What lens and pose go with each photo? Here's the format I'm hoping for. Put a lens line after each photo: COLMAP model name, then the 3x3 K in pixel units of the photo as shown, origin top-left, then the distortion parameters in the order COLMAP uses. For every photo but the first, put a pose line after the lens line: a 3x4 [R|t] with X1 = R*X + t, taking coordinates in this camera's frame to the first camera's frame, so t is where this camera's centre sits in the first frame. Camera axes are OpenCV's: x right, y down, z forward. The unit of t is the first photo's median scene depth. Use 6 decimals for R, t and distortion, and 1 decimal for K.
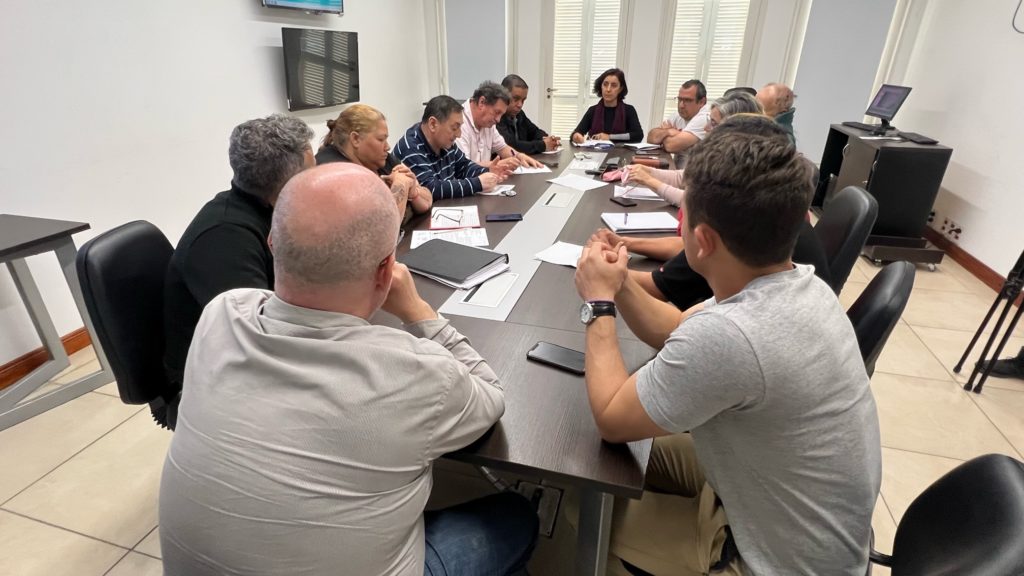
lens RADIAL K [[503.4, 0, 512.0], [0, 503.4, 288.0], [0, 0, 1]] dist [-0.000771, -0.000007]
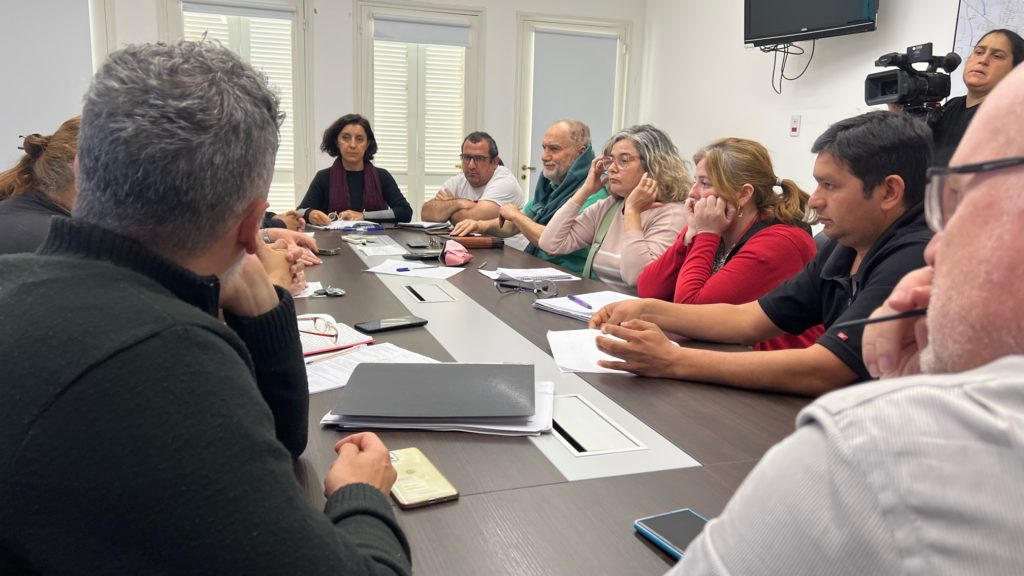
lens RADIAL K [[770.8, 0, 512.0], [0, 770.8, 288.0], [0, 0, 1]] dist [-0.000505, 0.000259]
pose [[0.826221, -0.071028, 0.558850, -0.209380], [0.204156, 0.962337, -0.179521, -0.001933], [-0.525051, 0.262416, 0.809604, 0.155754]]
